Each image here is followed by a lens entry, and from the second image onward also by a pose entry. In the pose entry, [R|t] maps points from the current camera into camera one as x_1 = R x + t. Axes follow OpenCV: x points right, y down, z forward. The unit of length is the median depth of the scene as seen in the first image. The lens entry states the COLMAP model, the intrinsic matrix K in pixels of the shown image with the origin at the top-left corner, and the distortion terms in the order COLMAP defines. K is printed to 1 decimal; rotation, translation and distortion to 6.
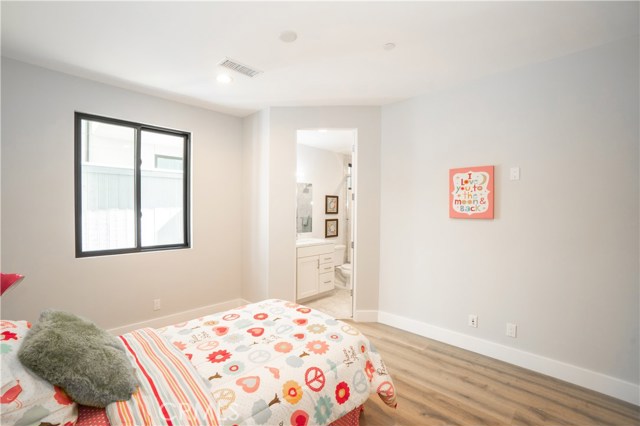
lens RADIAL K [[281.1, 0, 319.6], [0, 281.1, 212.7], [0, 0, 1]] dist [-0.059501, 0.018741]
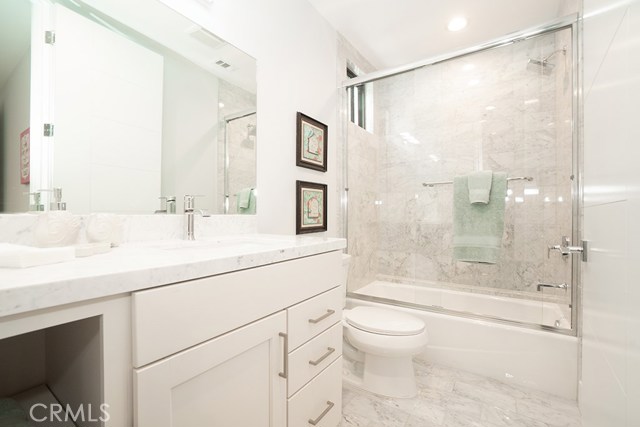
lens RADIAL K [[281.1, 0, 320.9], [0, 281.1, 214.4], [0, 0, 1]] dist [-0.059501, 0.018741]
pose [[0.984391, -0.003837, 0.175952, -0.010005], [0.004609, 0.999981, -0.003979, 0.065424], [-0.175933, 0.004728, 0.984391, 0.638787]]
